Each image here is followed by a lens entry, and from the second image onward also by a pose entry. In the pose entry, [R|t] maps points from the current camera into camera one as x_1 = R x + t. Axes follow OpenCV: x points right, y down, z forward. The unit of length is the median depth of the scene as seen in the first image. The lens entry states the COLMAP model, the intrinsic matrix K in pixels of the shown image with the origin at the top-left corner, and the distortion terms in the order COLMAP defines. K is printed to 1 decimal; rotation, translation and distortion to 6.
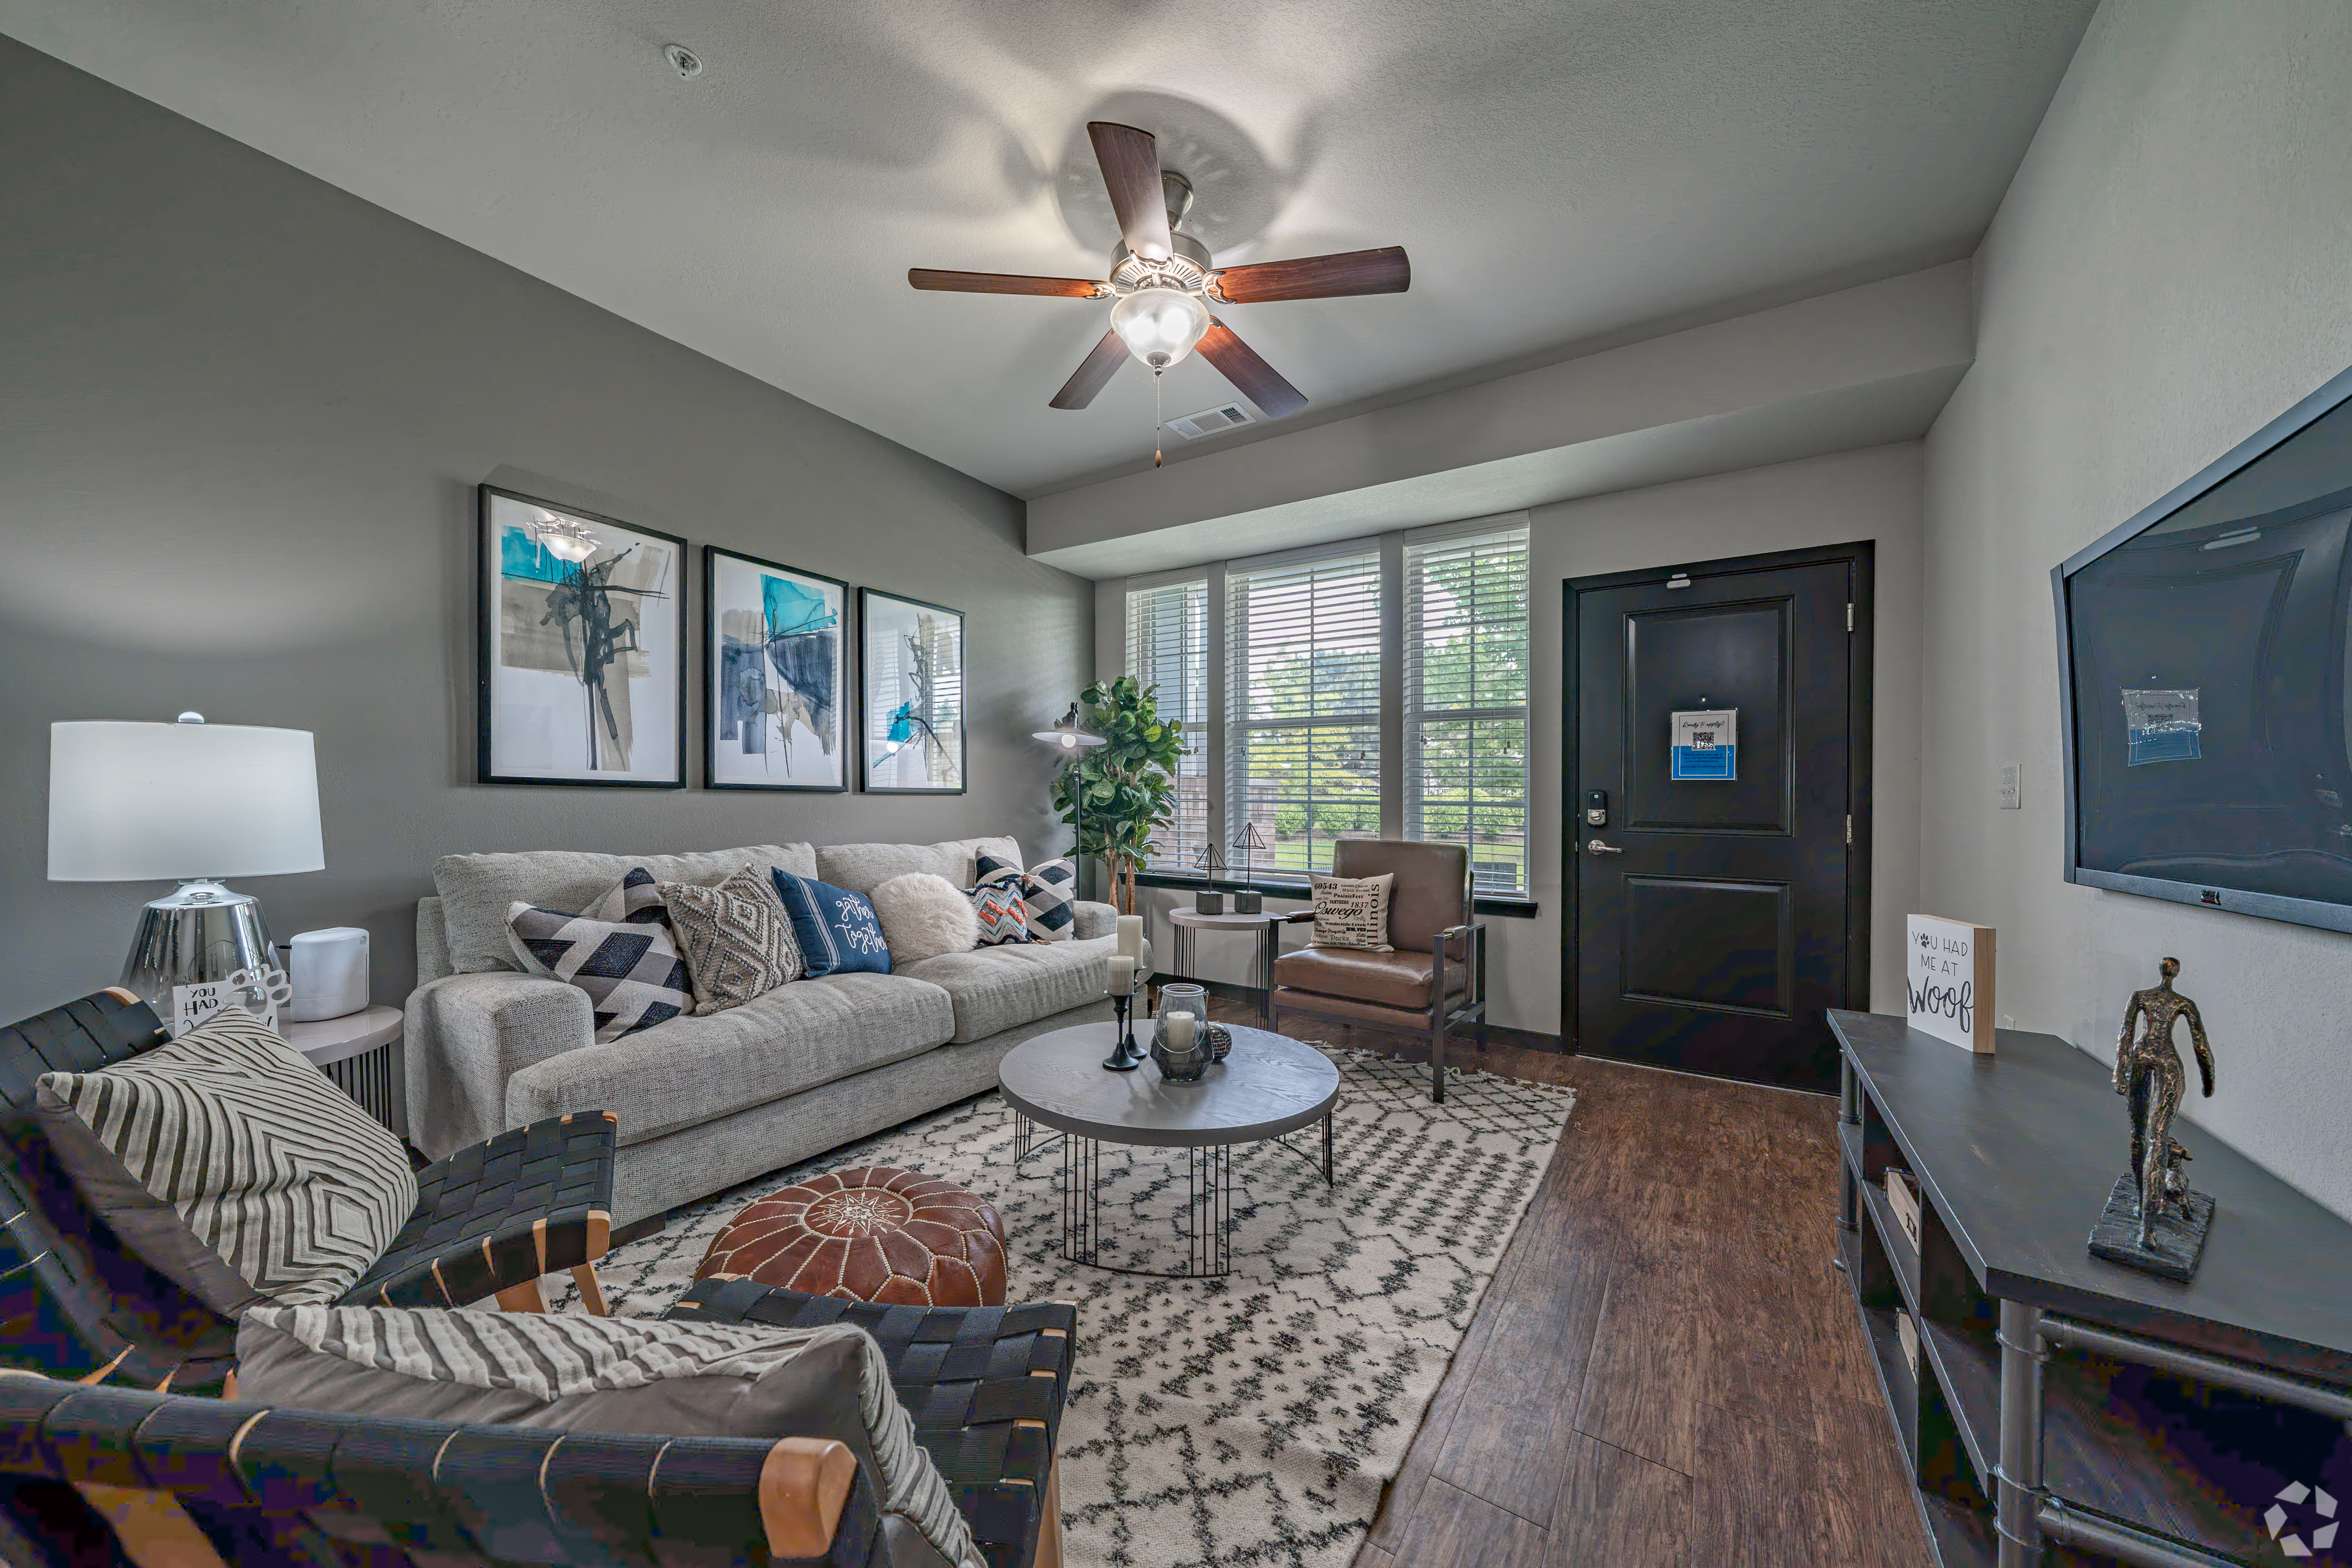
lens RADIAL K [[803.9, 0, 1171.9], [0, 803.9, 820.4], [0, 0, 1]] dist [0.000099, -0.000009]
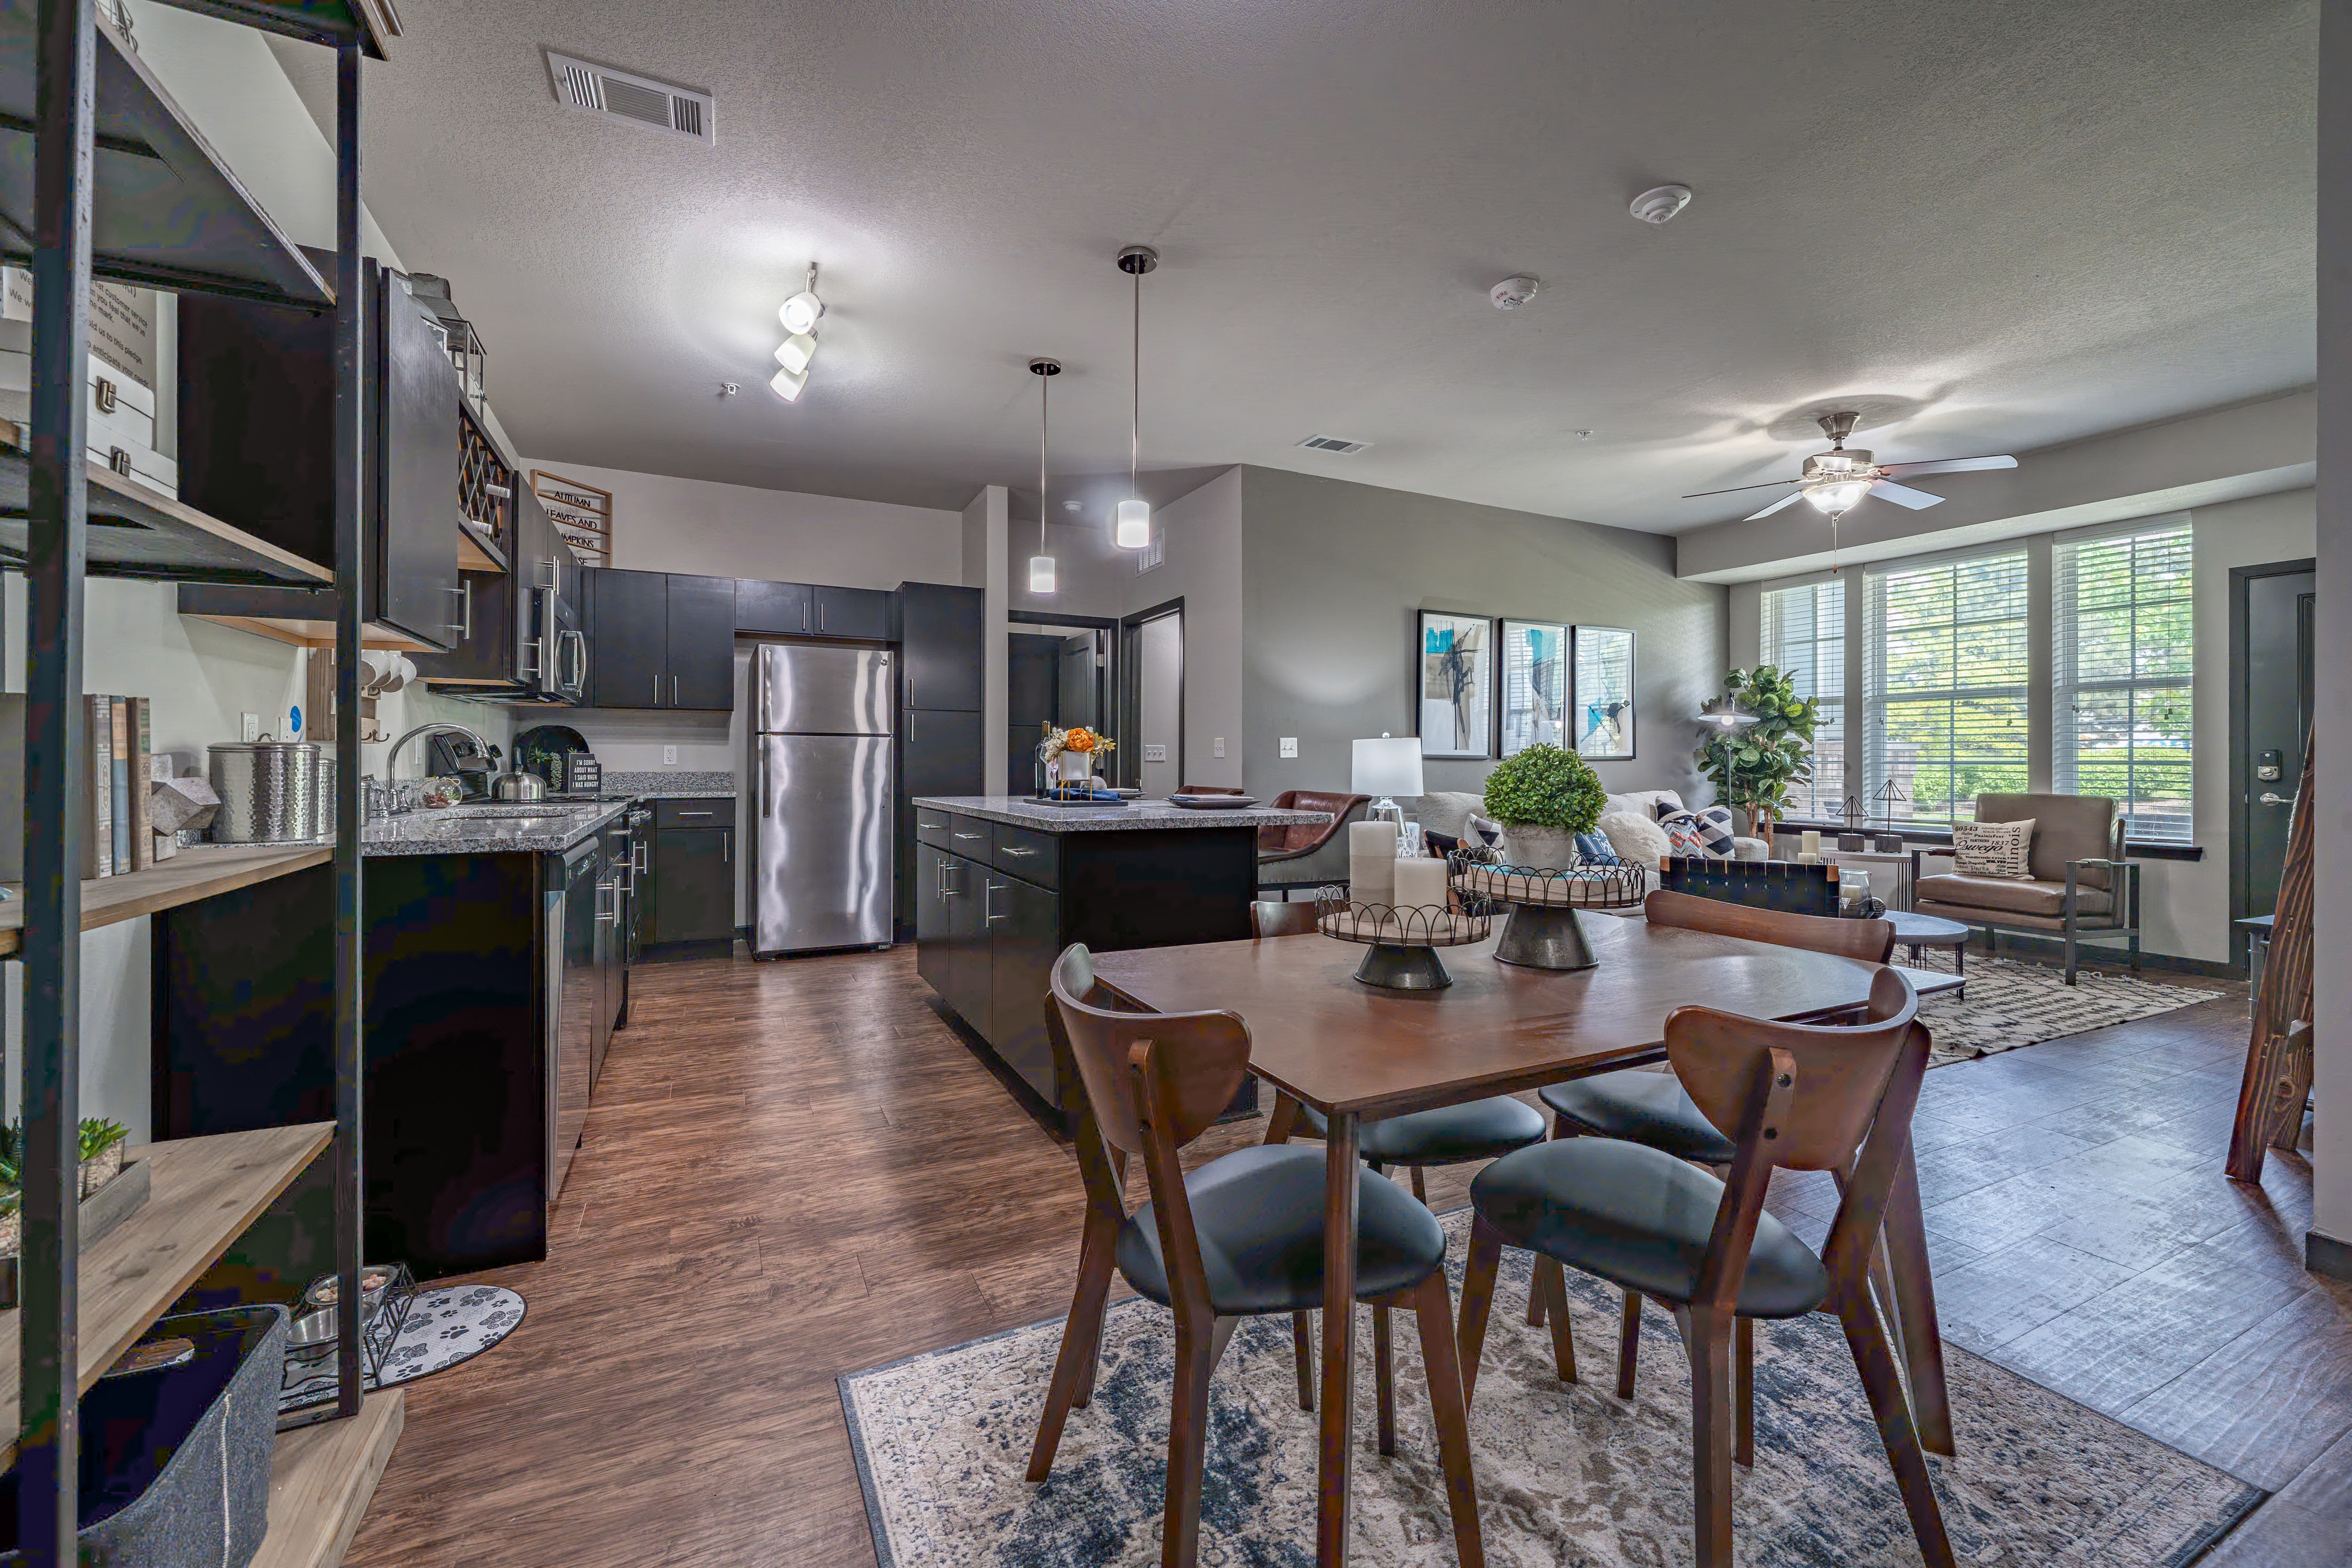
lens RADIAL K [[941.5, 0, 1176.0], [0, 941.5, 784.0], [0, 0, 1]] dist [0.001319, 0.000186]
pose [[0.862675, 0.000602, -0.505758, -0.120054], [-0.003506, 0.999982, -0.004790, 0.020368], [0.505746, 0.005905, 0.862662, -0.826695]]
